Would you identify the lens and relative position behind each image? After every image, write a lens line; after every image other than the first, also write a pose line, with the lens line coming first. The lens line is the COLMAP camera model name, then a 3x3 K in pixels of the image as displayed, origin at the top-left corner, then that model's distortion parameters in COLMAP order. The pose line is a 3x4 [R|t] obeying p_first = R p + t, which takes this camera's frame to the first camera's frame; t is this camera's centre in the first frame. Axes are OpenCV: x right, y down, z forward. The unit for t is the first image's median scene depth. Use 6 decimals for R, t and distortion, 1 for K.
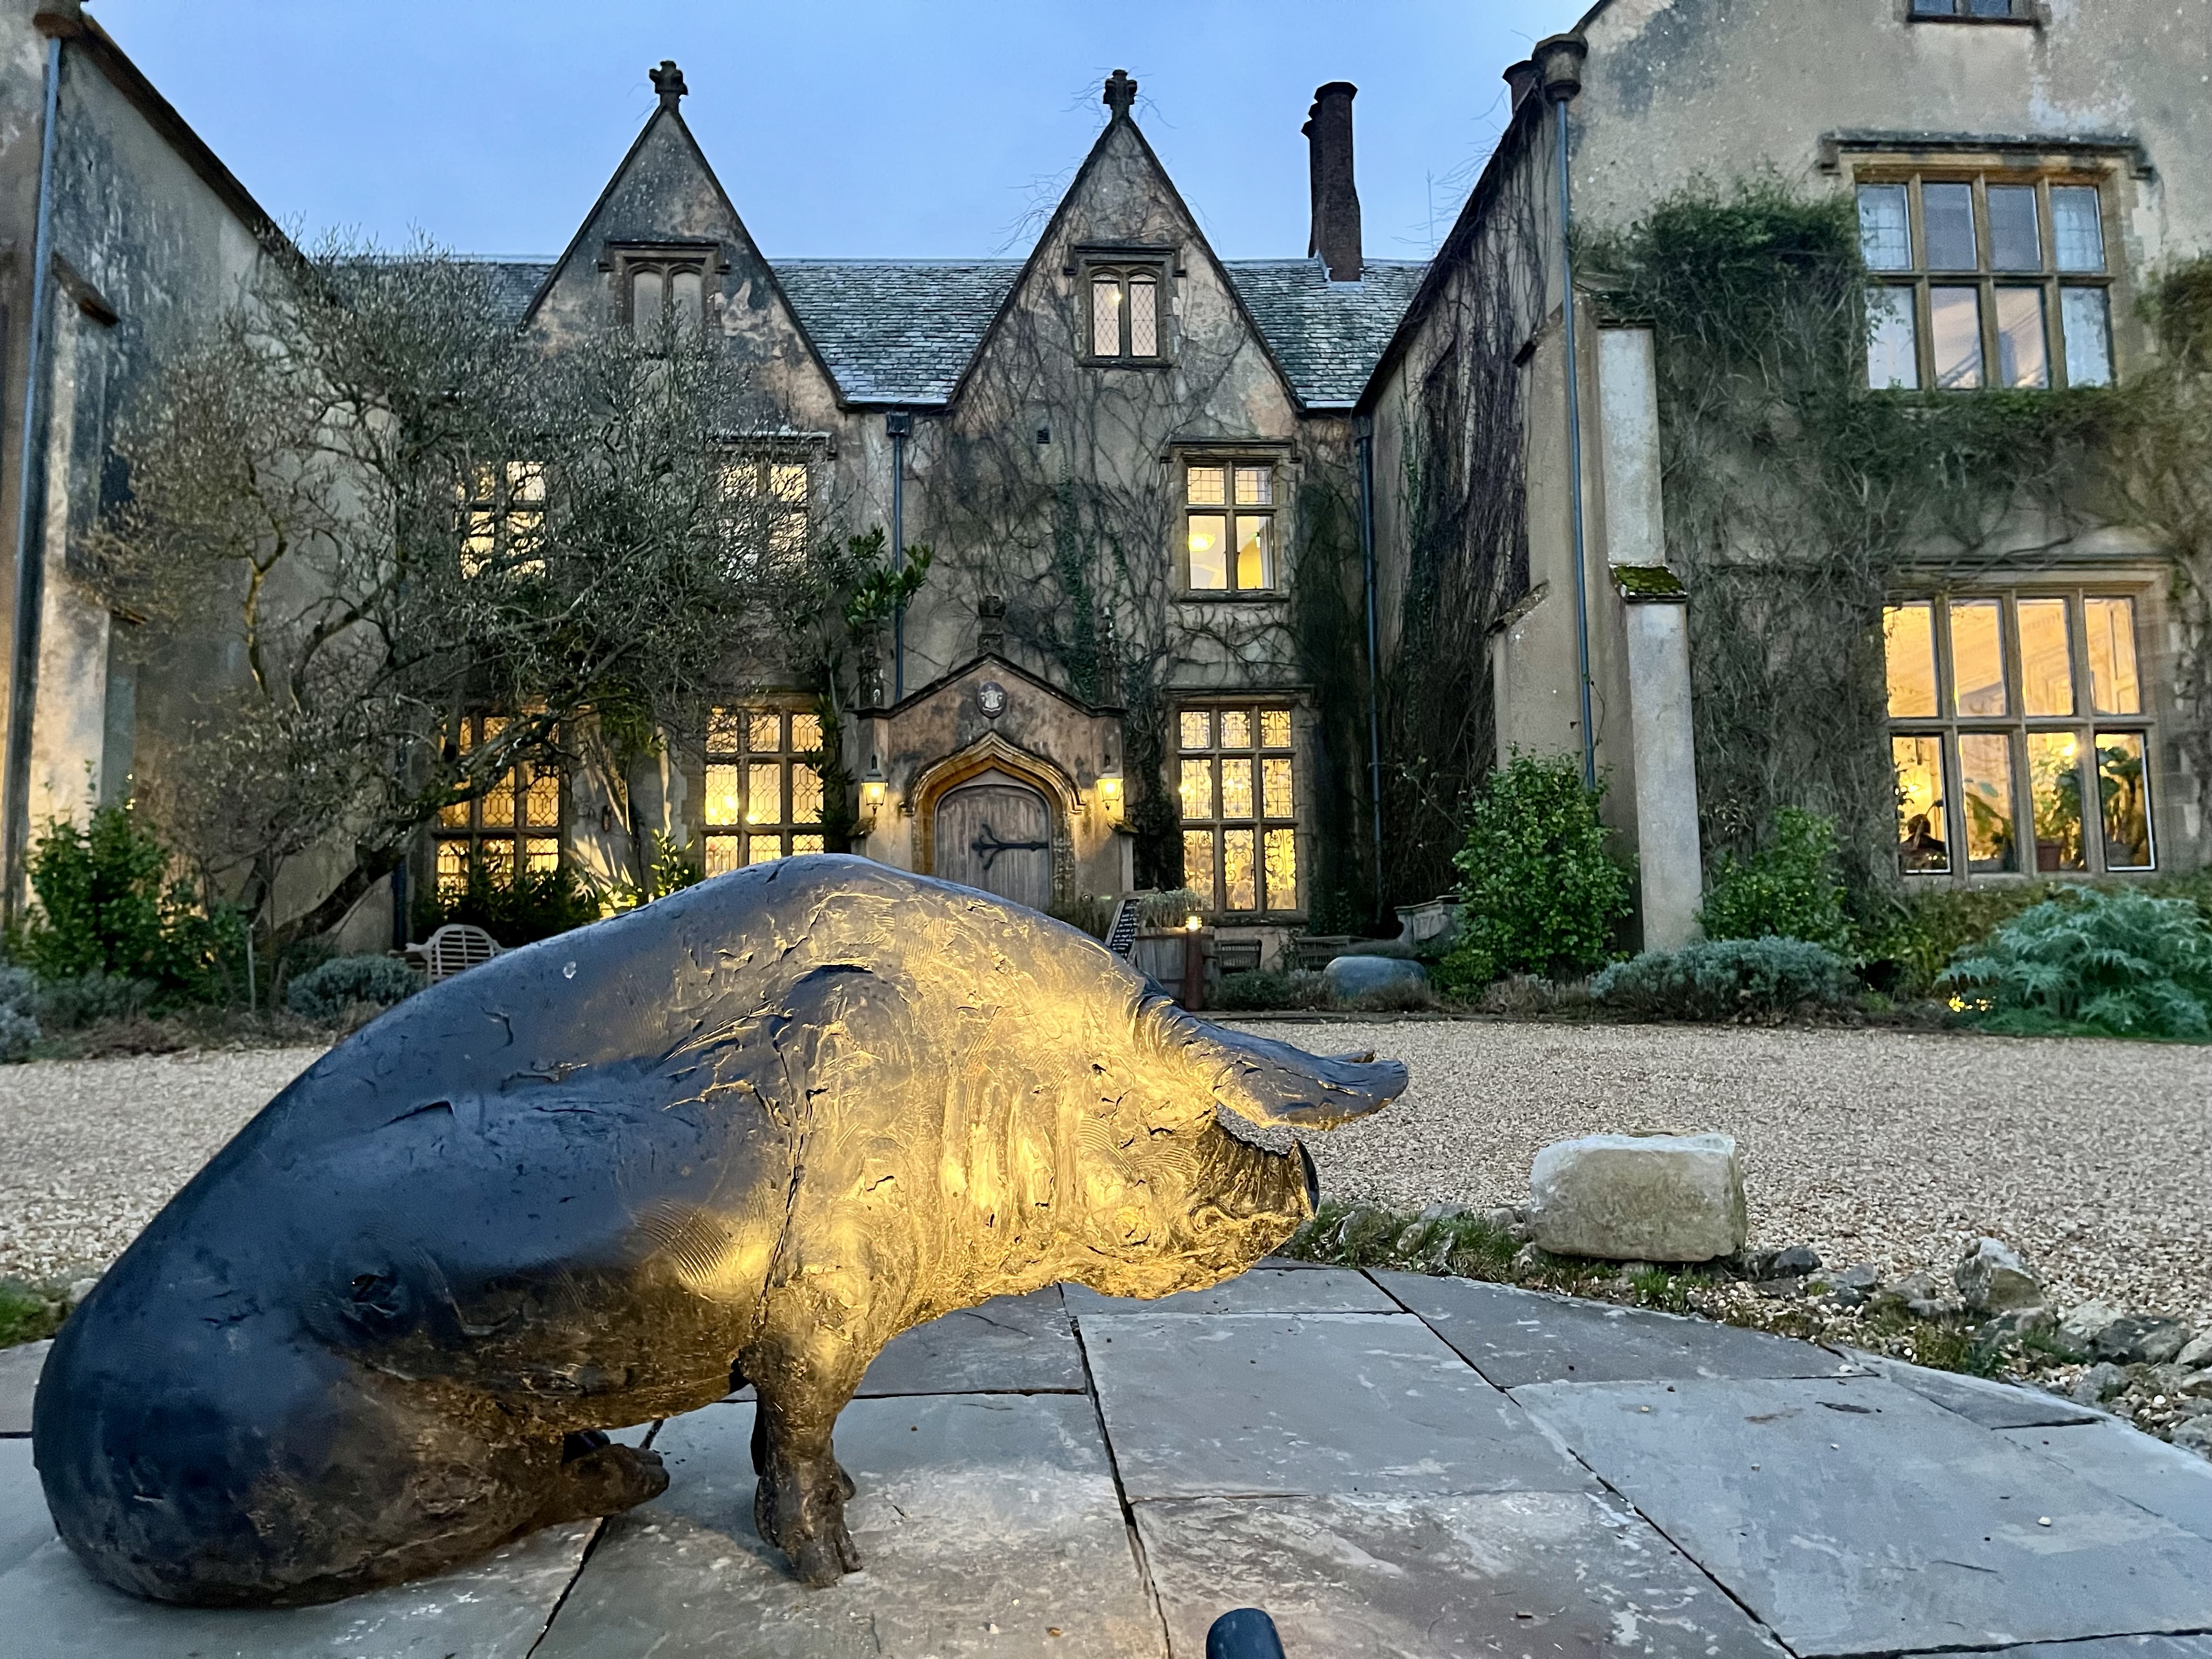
lens RADIAL K [[1685.5, 0, 1124.6], [0, 1685.5, 846.5], [0, 0, 1]] dist [0.064982, -0.072434]
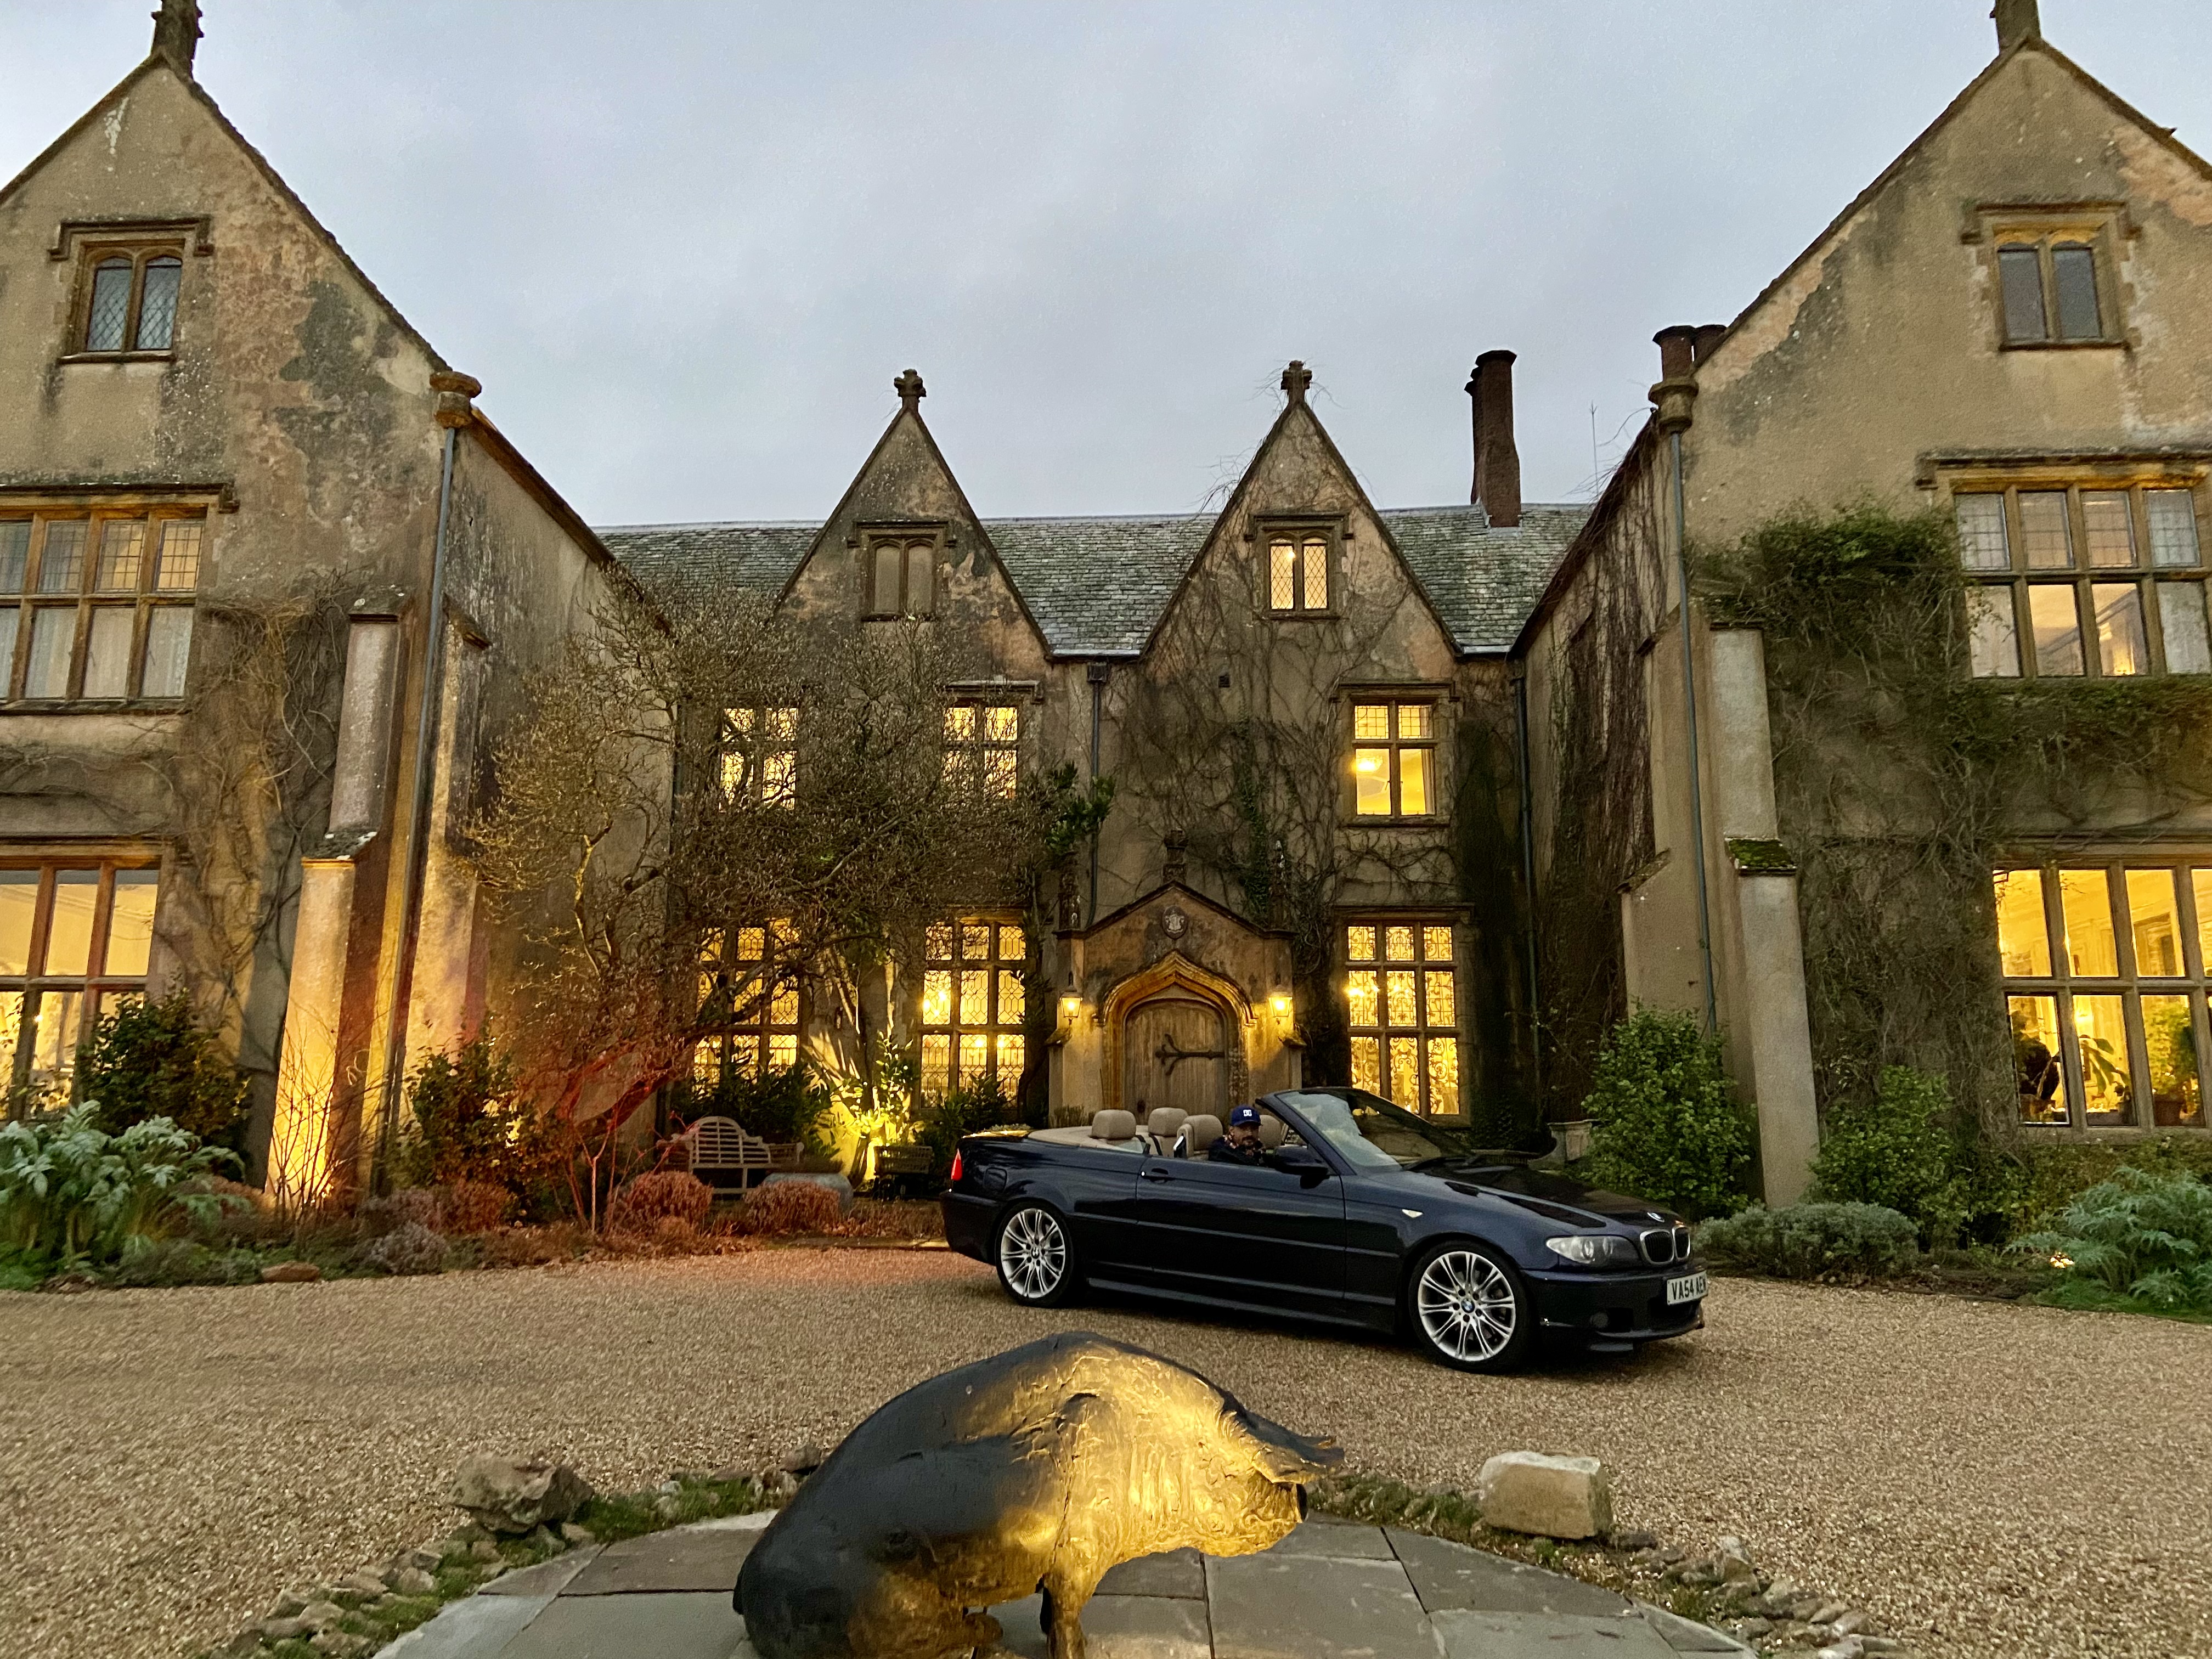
lens RADIAL K [[1676.8, 0, 1096.0], [0, 1676.8, 810.6], [0, 0, 1]] dist [0.120992, -0.133099]
pose [[0.991770, 0.002972, -0.127996, 0.012270], [-0.016567, 0.994305, -0.105280, -0.042898], [0.126954, 0.106534, 0.986171, -0.121512]]
